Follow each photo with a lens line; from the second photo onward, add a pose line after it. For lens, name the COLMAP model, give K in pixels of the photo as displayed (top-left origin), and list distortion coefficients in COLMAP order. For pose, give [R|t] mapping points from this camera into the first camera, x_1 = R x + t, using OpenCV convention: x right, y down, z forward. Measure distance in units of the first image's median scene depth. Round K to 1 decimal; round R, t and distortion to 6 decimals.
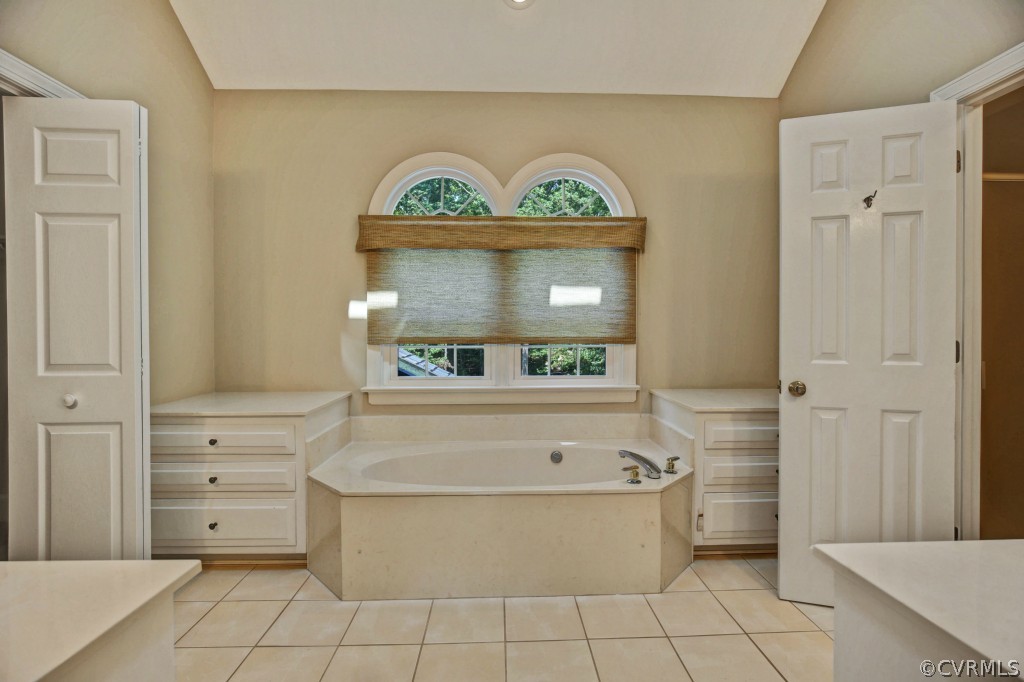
lens RADIAL K [[466.4, 0, 514.9], [0, 466.4, 336.5], [0, 0, 1]] dist [-0.028773, 0.001775]
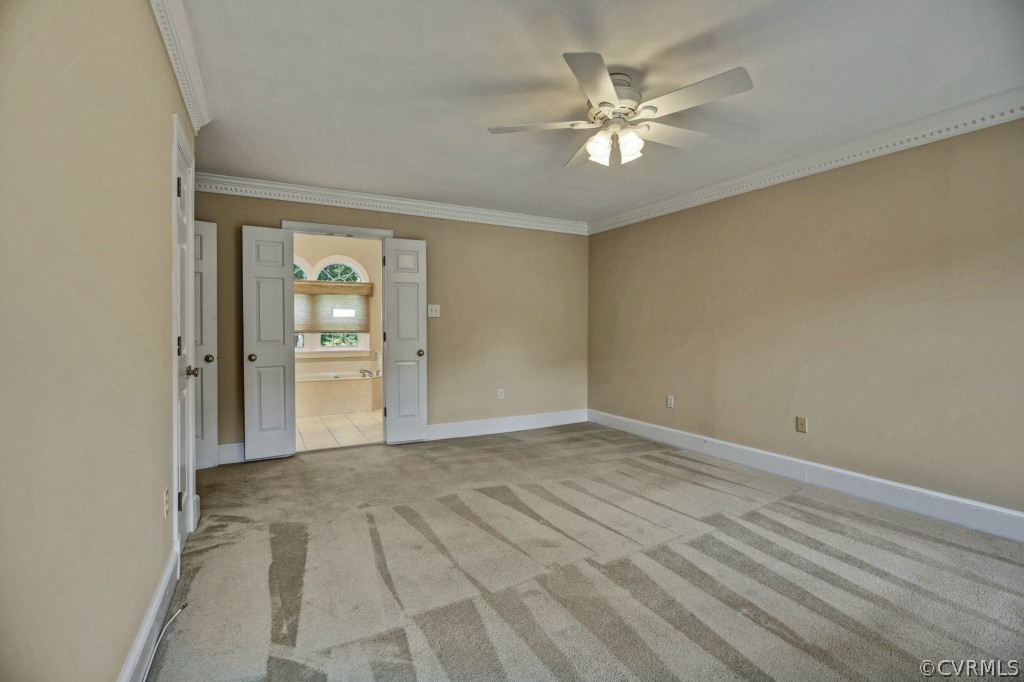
lens RADIAL K [[466.4, 0, 515.4], [0, 466.4, 340.2], [0, 0, 1]] dist [-0.028773, 0.001775]
pose [[0.899496, -0.004510, 0.436905, -0.130537], [0.006635, 0.999972, -0.003338, 0.069605], [-0.436878, 0.005902, 0.899501, -1.612387]]
